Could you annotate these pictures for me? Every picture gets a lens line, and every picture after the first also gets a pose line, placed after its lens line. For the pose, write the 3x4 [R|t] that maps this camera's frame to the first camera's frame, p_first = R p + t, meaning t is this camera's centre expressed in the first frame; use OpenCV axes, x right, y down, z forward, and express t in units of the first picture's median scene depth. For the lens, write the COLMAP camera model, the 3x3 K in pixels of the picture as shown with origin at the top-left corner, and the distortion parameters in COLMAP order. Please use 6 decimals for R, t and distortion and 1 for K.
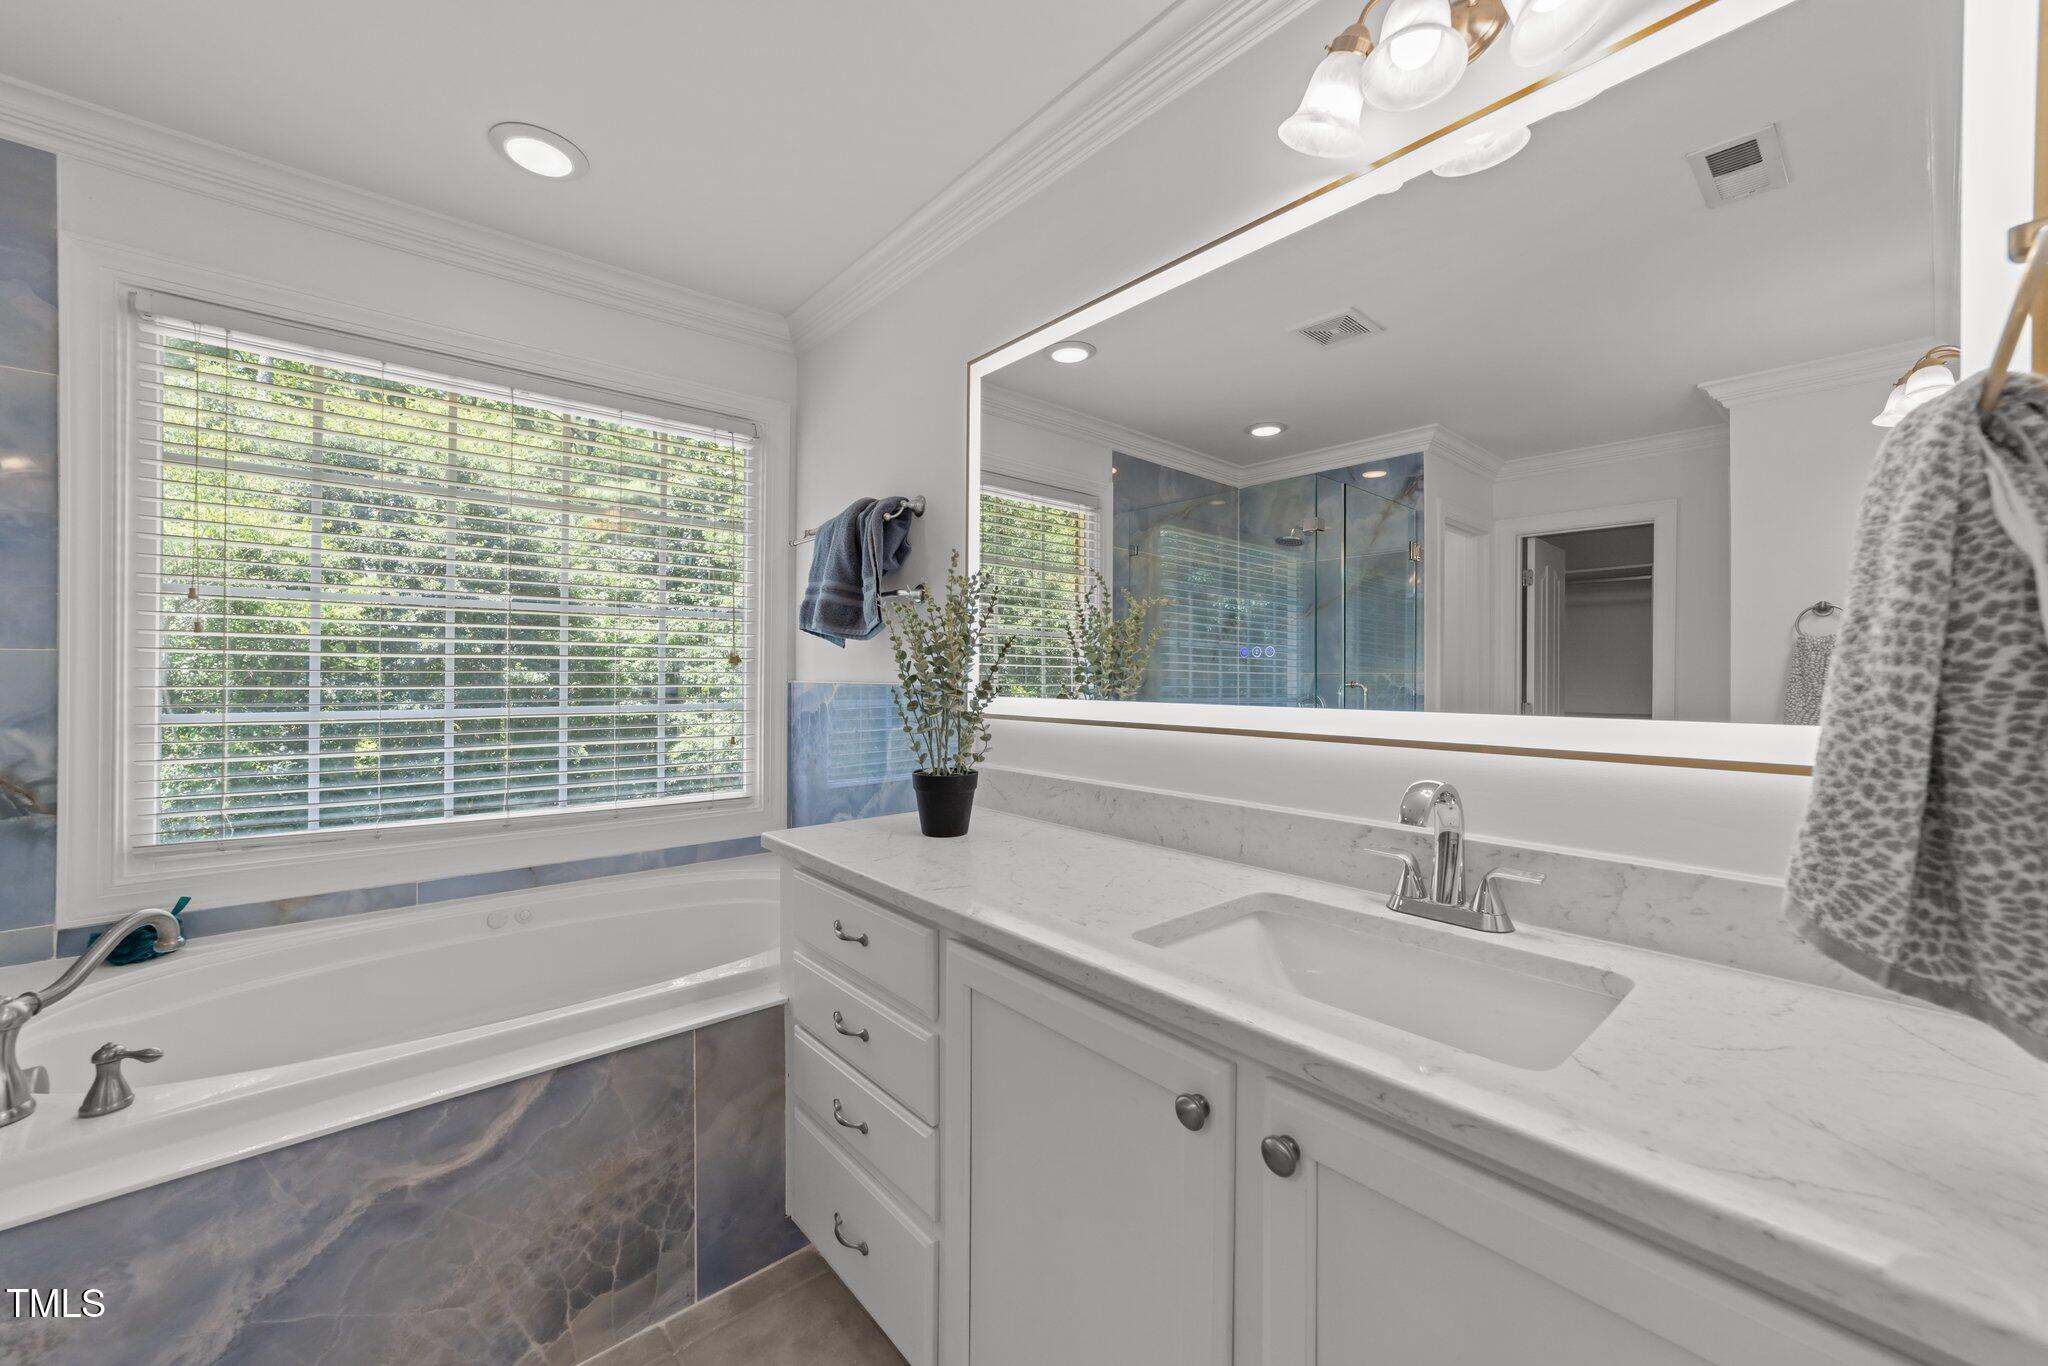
lens RADIAL K [[783.6, 0, 1030.2], [0, 783.6, 674.2], [0, 0, 1]] dist [-0.001610, -0.000012]
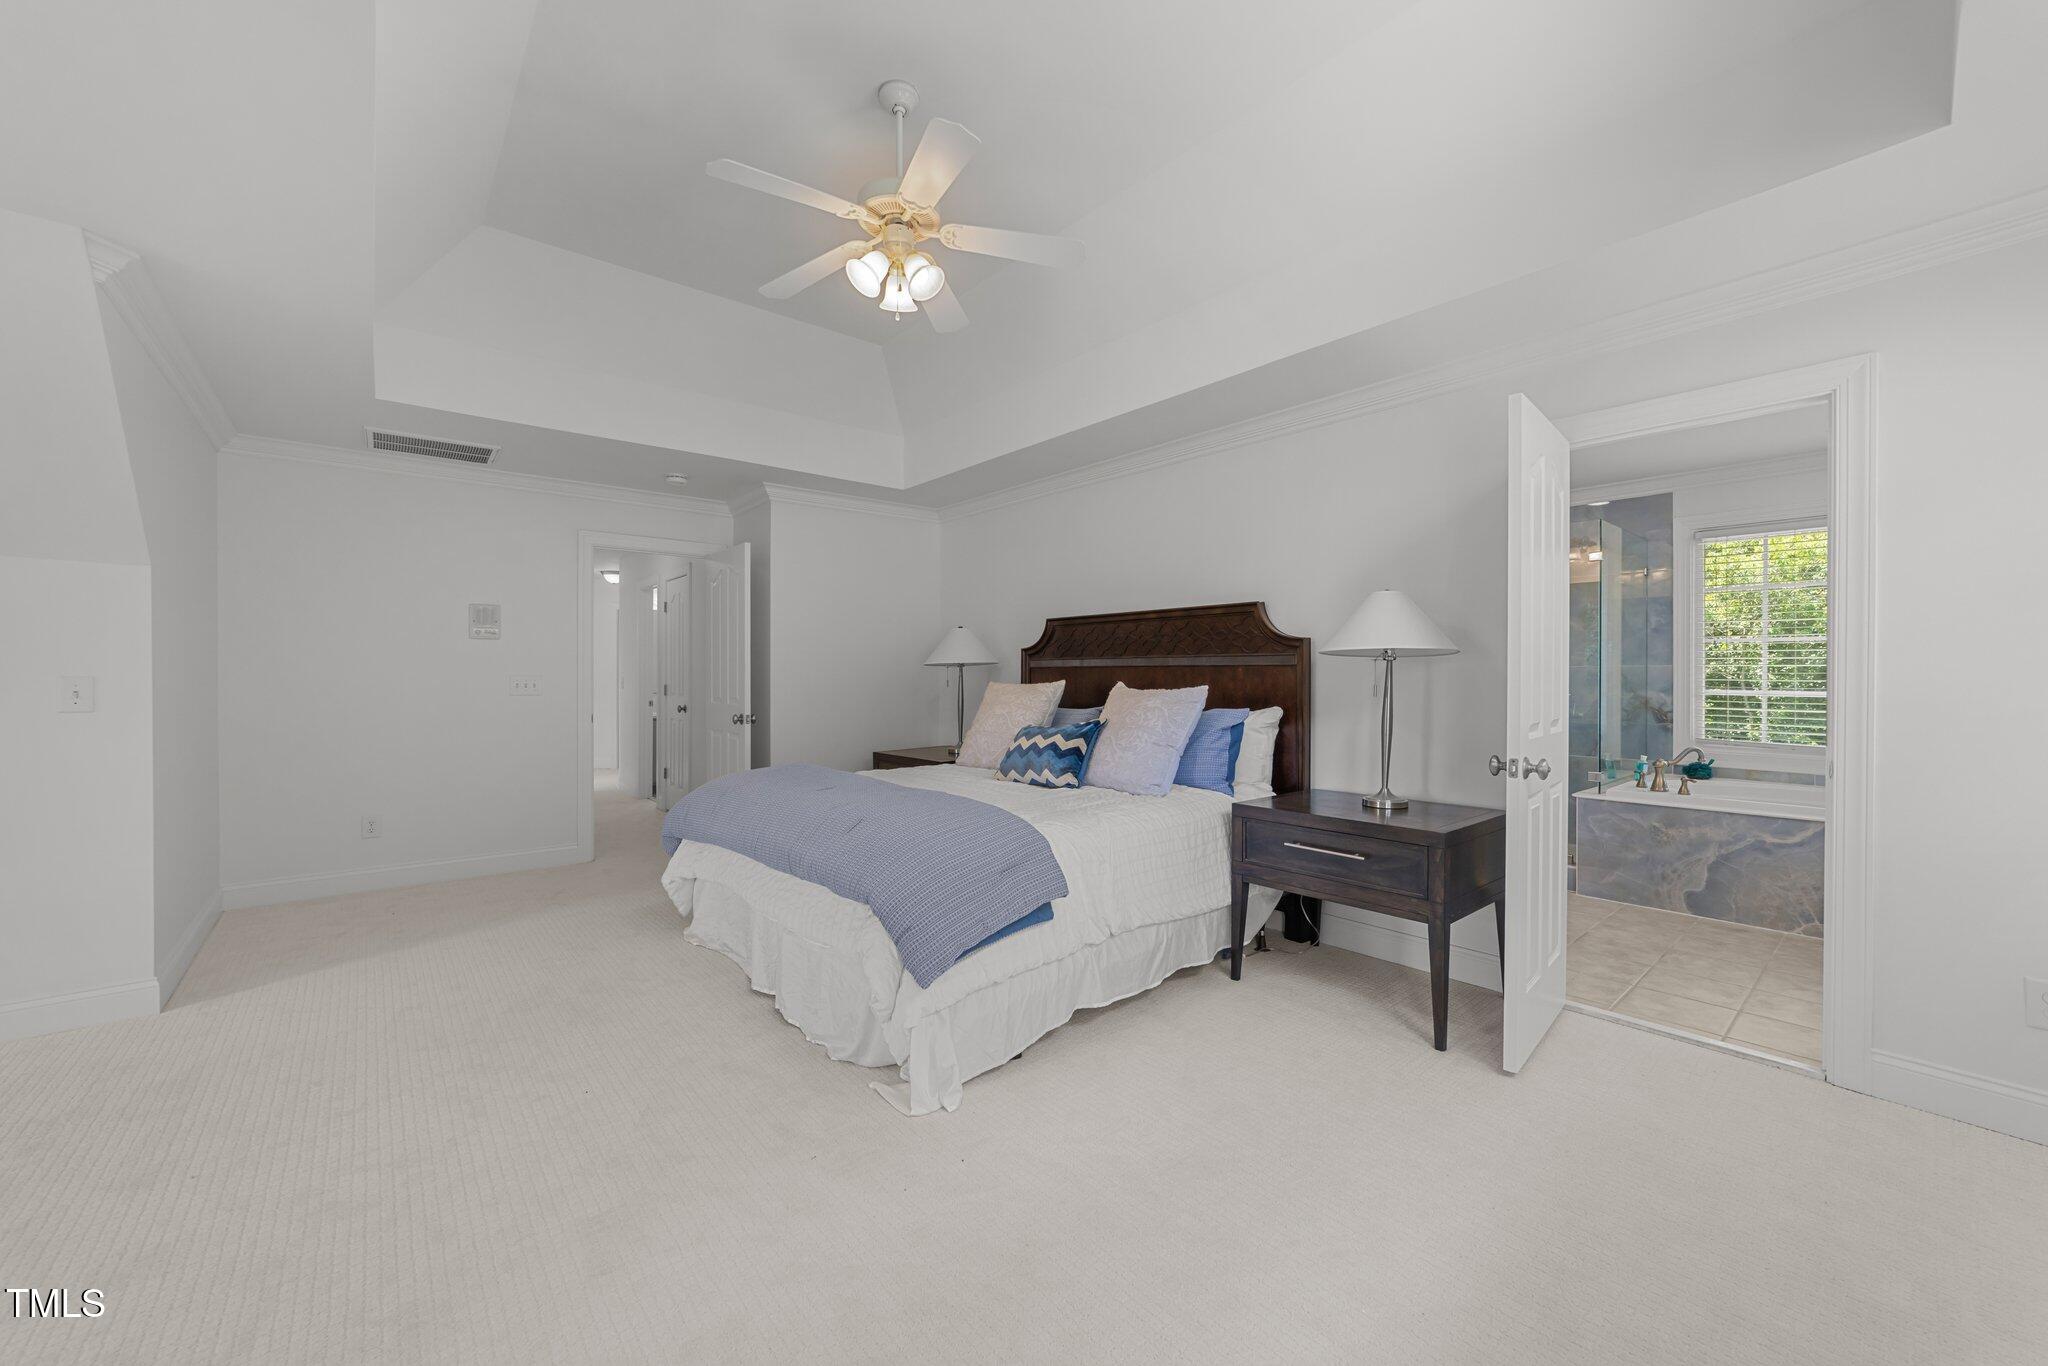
lens RADIAL K [[783.6, 0, 1030.2], [0, 783.6, 674.2], [0, 0, 1]] dist [-0.001610, -0.000012]
pose [[-0.005874, -0.000493, -0.999983, 1.661724], [-0.002594, 0.999997, -0.000478, 0.006541], [0.999979, 0.002591, -0.005876, -1.358867]]
